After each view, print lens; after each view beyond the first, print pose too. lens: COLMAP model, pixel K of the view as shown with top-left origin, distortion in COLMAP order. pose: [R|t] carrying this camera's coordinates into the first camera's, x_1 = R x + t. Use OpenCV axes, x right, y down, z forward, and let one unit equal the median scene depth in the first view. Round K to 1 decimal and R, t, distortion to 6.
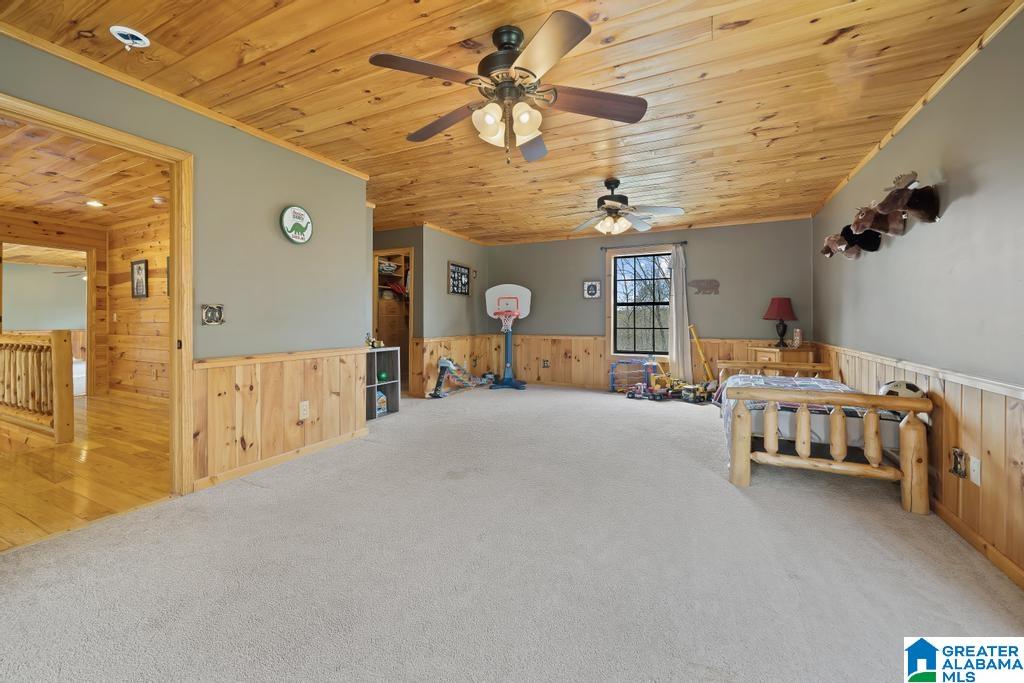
lens RADIAL K [[409.5, 0, 511.3], [0, 409.5, 321.8], [0, 0, 1]] dist [-0.000715, -0.000117]
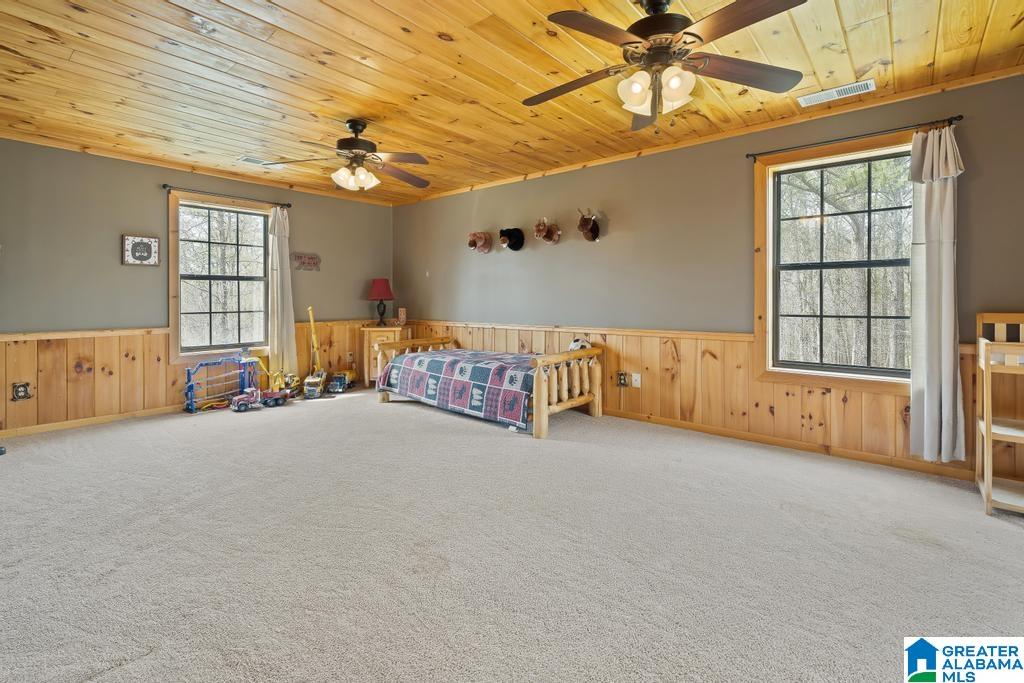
lens RADIAL K [[478.3, 0, 511.5], [0, 478.3, 303.1], [0, 0, 1]] dist [0.002415, 0.000439]
pose [[0.256723, -0.009790, 0.966435, -0.397125], [0.007565, 0.999938, 0.008119, -0.004210], [-0.966455, 0.005227, 0.256781, 0.347965]]
